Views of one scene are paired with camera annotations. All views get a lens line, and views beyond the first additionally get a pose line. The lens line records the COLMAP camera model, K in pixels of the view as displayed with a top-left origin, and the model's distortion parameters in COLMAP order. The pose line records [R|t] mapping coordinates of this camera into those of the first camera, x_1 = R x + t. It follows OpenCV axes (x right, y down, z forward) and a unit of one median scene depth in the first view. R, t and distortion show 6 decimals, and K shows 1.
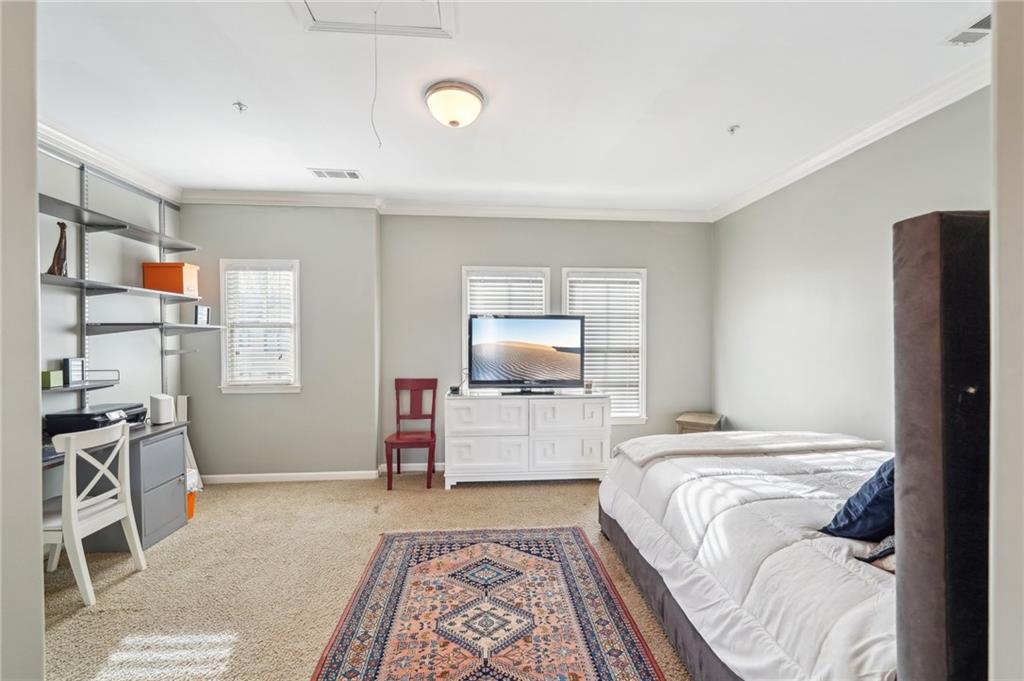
lens RADIAL K [[419.8, 0, 512.3], [0, 419.8, 340.9], [0, 0, 1]] dist [0.002151, -0.000855]
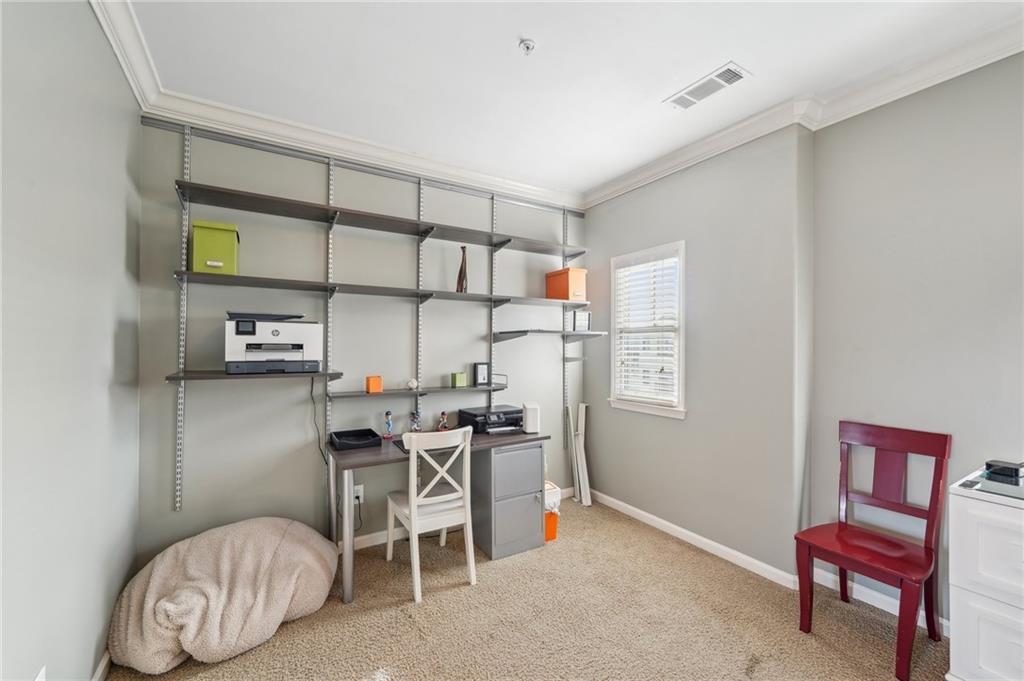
lens RADIAL K [[419.8, 0, 506.2], [0, 419.8, 344.0], [0, 0, 1]] dist [0.002151, -0.000855]
pose [[0.447371, -0.003309, -0.894342, 0.019536], [-0.006125, 0.999958, -0.006764, -0.002842], [0.894327, 0.008504, 0.447332, 0.522928]]
